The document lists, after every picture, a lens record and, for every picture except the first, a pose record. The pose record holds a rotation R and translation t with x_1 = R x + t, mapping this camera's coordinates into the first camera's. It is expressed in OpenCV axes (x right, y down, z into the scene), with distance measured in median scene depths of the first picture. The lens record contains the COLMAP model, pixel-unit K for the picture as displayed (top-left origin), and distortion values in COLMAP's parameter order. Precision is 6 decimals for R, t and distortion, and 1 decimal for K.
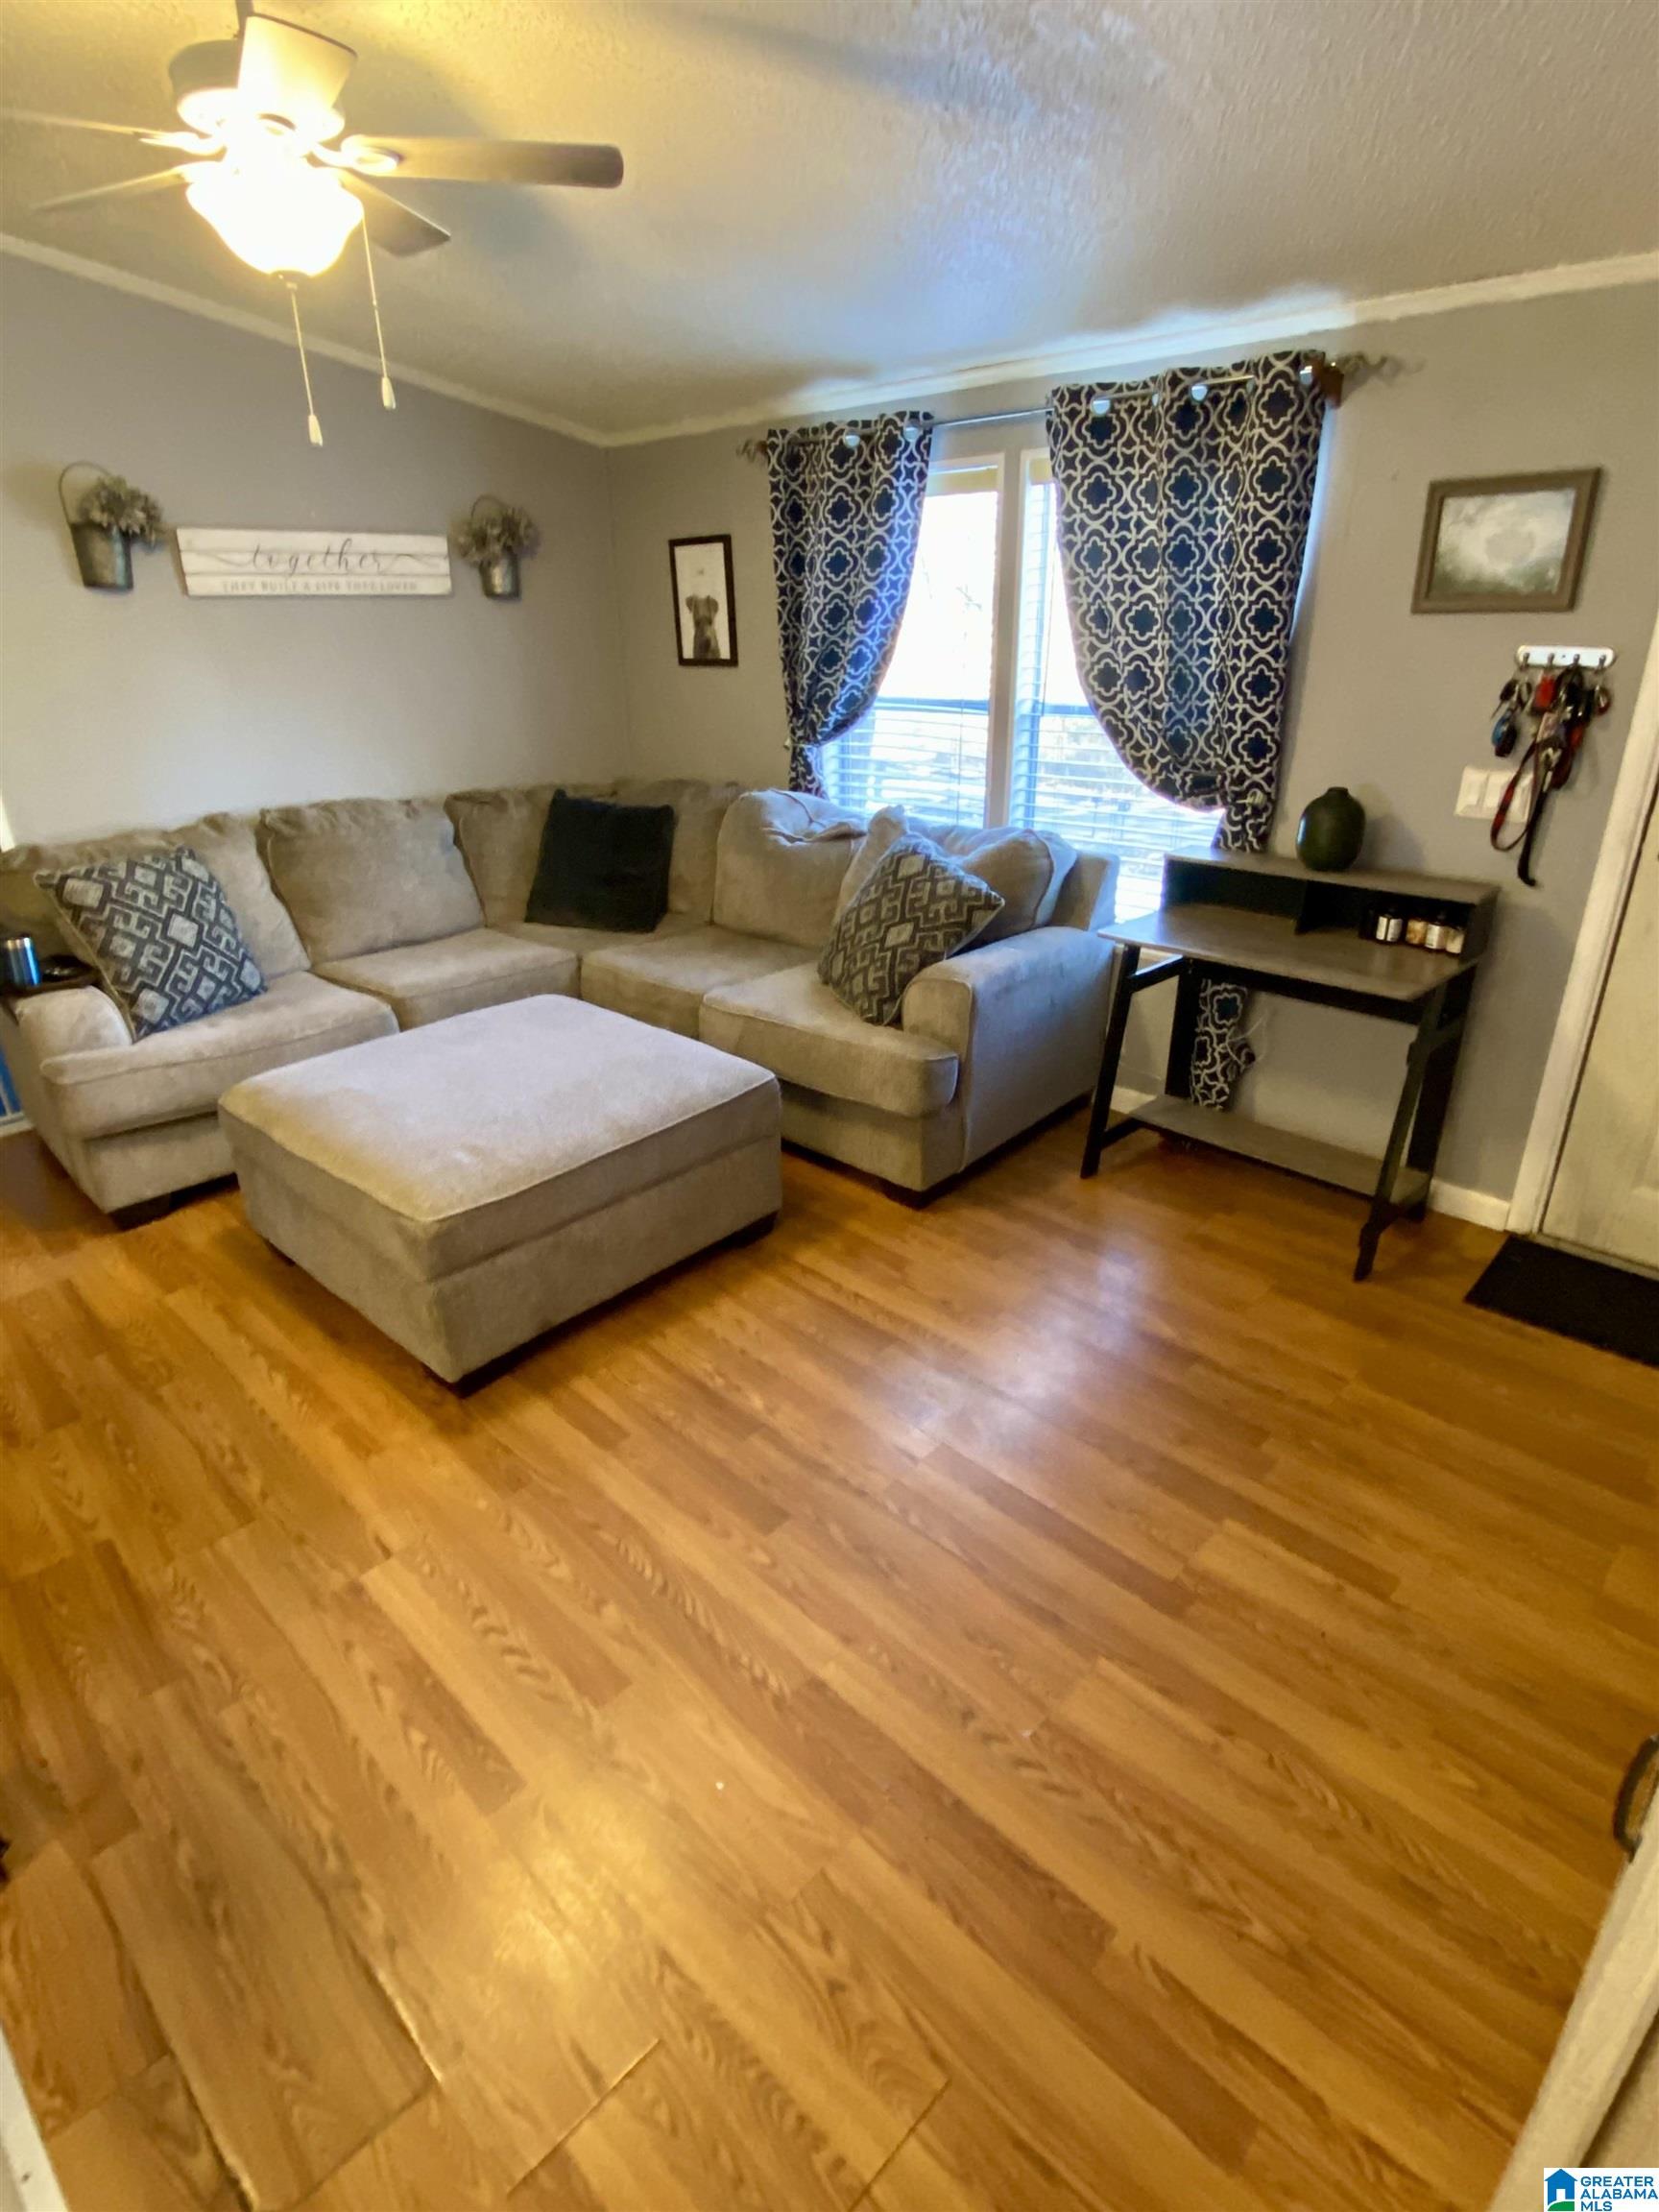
lens RADIAL K [[1132.7, 0, 829.5], [0, 1132.7, 1106.0], [0, 0, 1]] dist [0.025223, -0.025627]
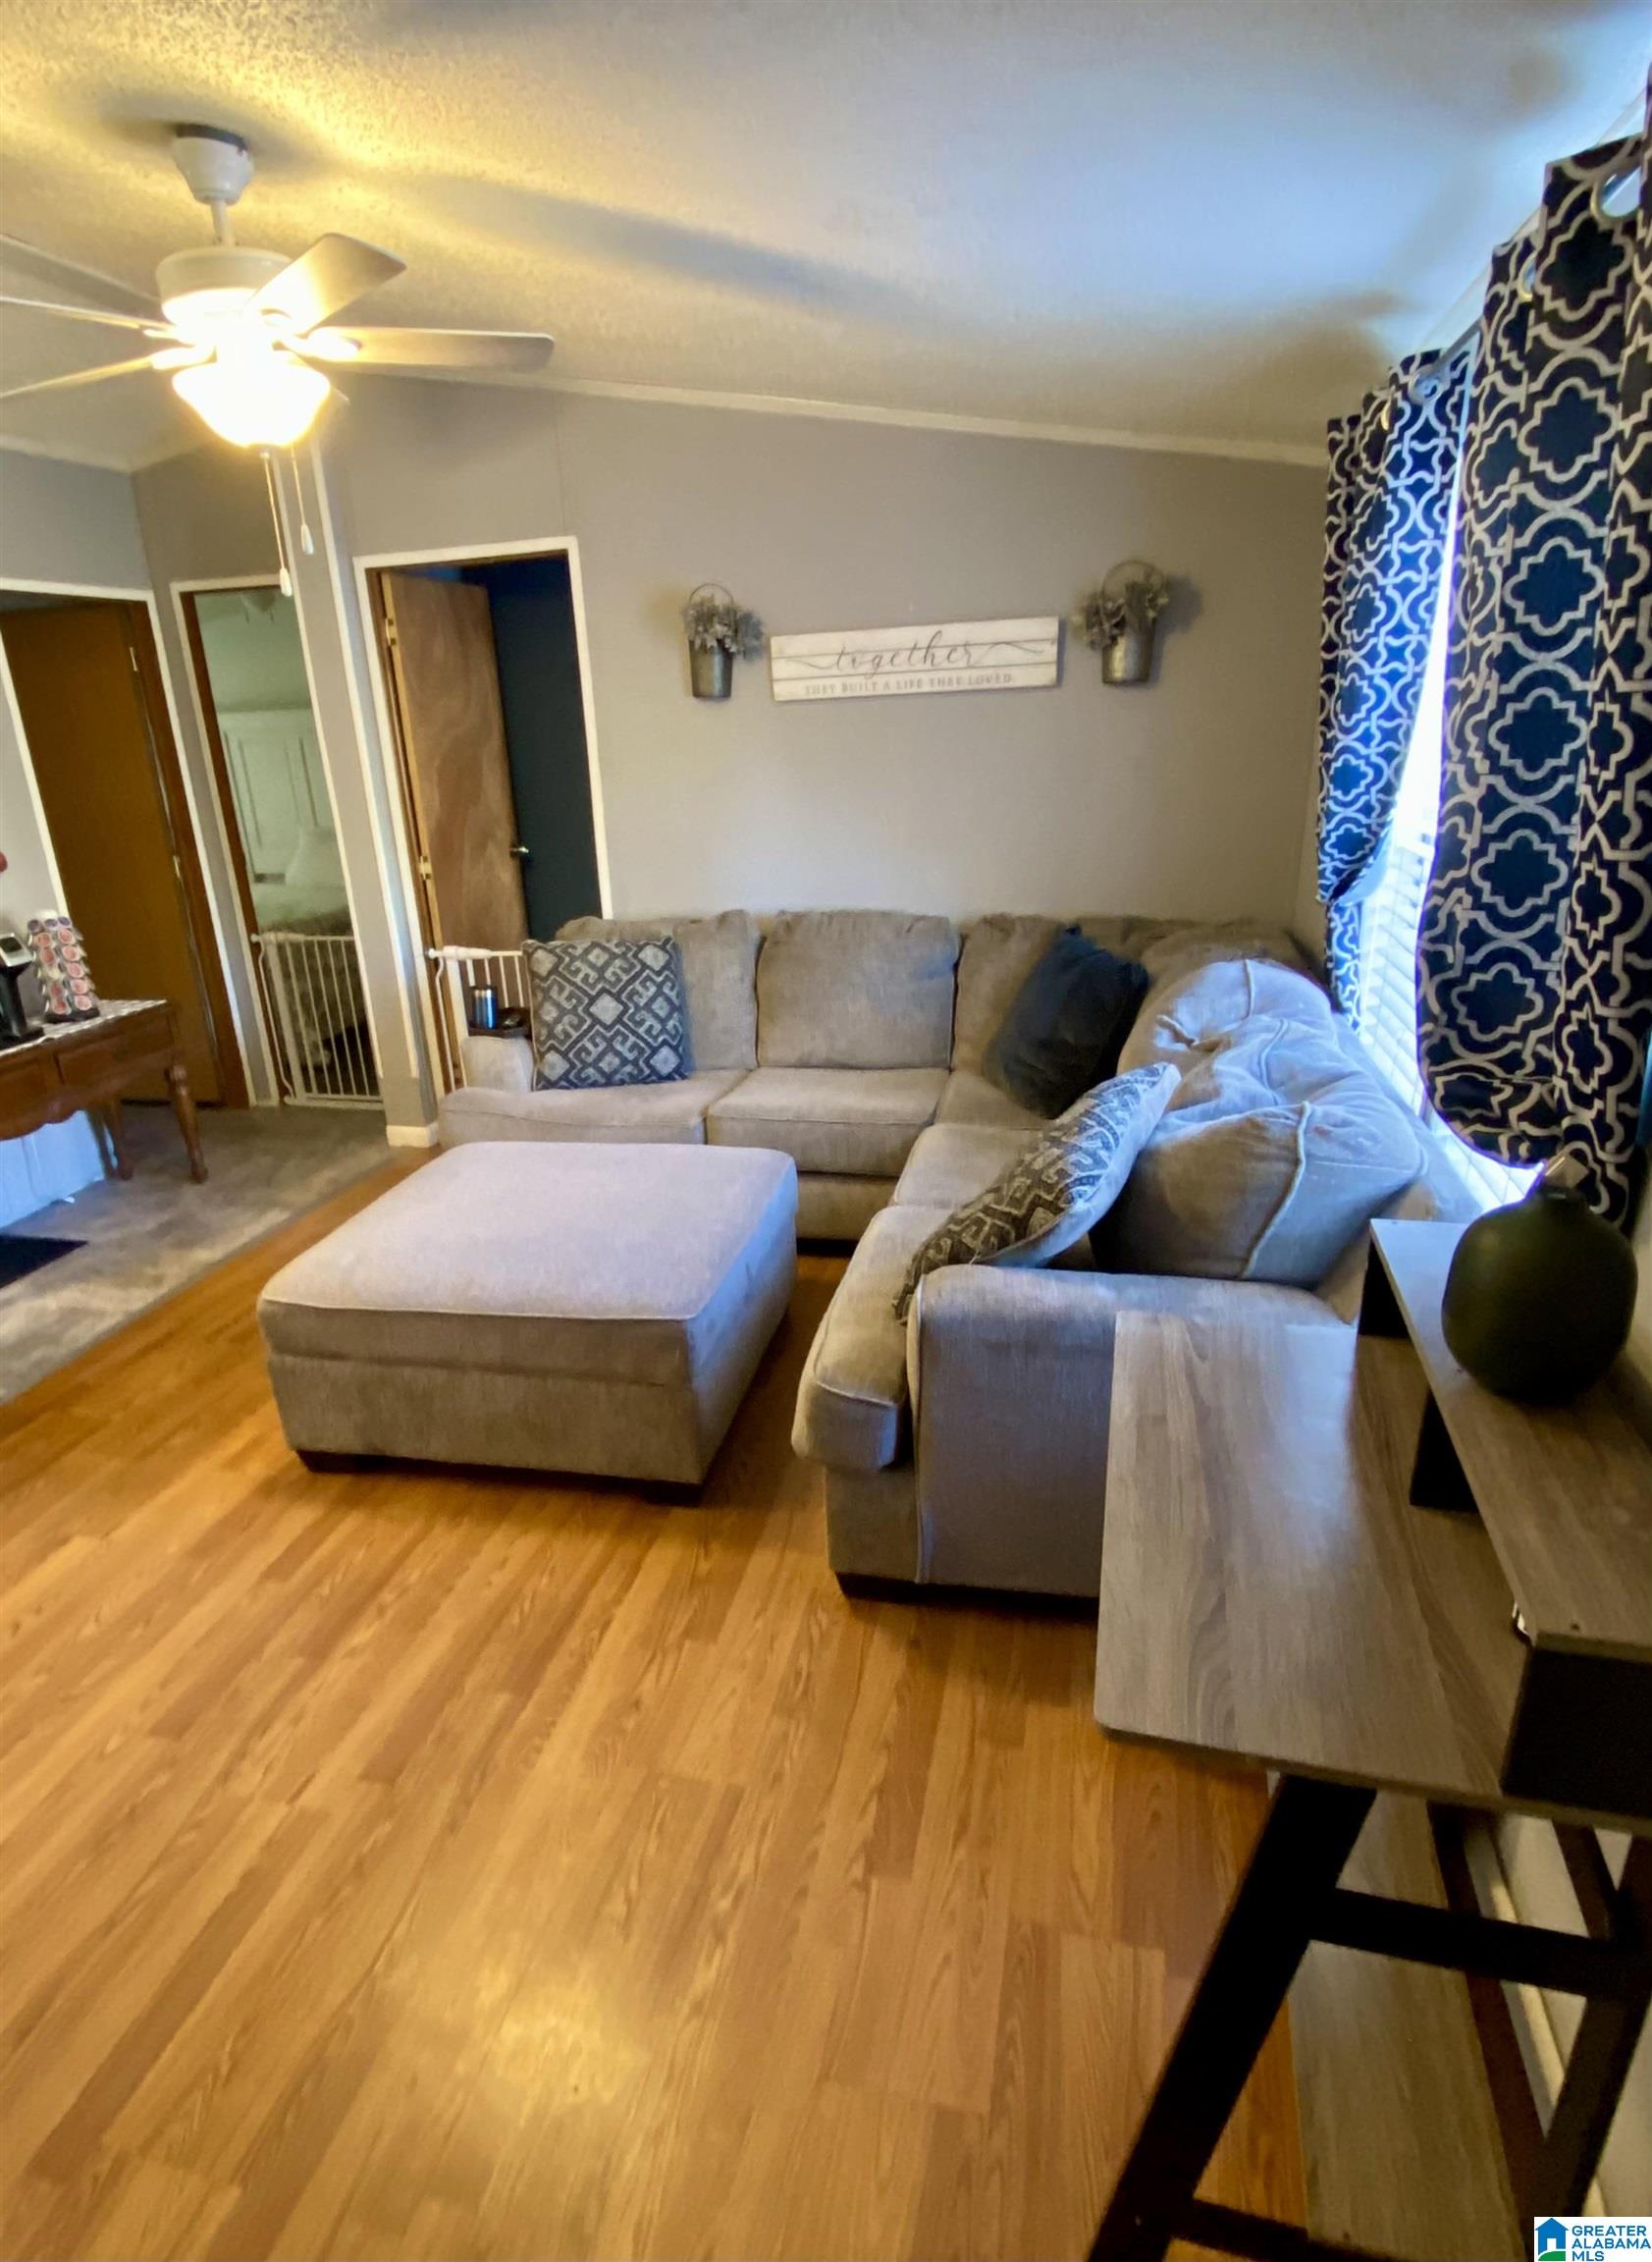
lens RADIAL K [[1228.1, 0, 771.1], [0, 1228.1, 1222.1], [0, 0, 1]] dist [0.030521, -0.000079]
pose [[0.486800, 0.316111, -0.814309, 0.551234], [-0.315466, 0.932928, 0.173571, -0.216085], [0.814559, 0.172392, 0.553872, 0.493379]]
